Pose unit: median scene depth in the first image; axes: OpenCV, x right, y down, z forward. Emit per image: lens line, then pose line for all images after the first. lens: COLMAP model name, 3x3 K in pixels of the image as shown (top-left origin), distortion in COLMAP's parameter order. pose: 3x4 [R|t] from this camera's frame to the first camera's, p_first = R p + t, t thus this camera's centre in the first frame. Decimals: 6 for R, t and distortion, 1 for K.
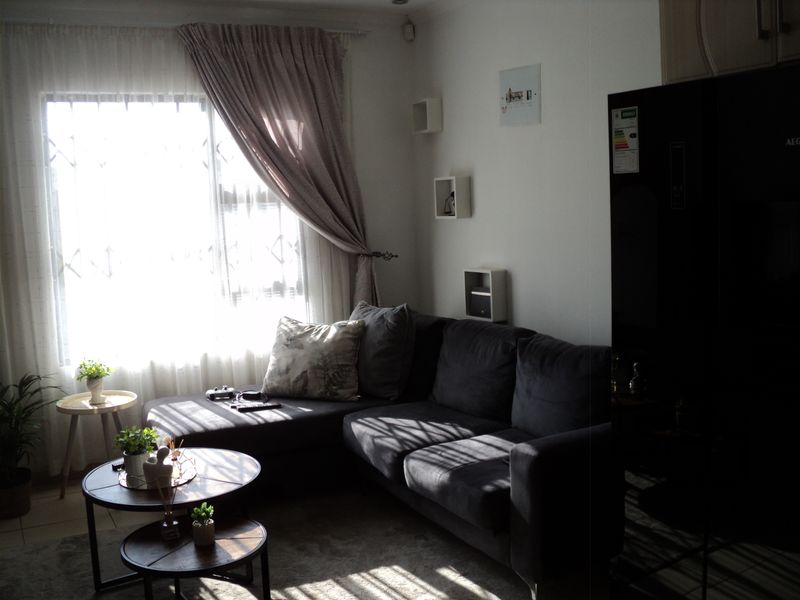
lens RADIAL K [[820.2, 0, 397.0], [0, 820.2, 297.9], [0, 0, 1]] dist [-0.220765, 0.258888]
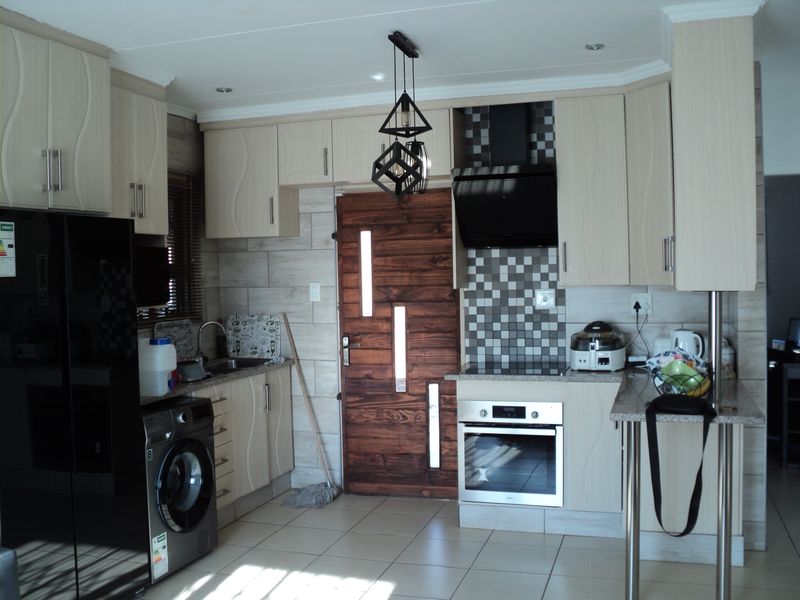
lens RADIAL K [[820.2, 0, 397.0], [0, 820.2, 297.9], [0, 0, 1]] dist [-0.220765, 0.258888]
pose [[-0.635962, 0.027008, 0.771248, -0.998863], [0.133155, 0.988239, 0.075191, -0.137417], [-0.760146, 0.150514, -0.632079, 1.326194]]
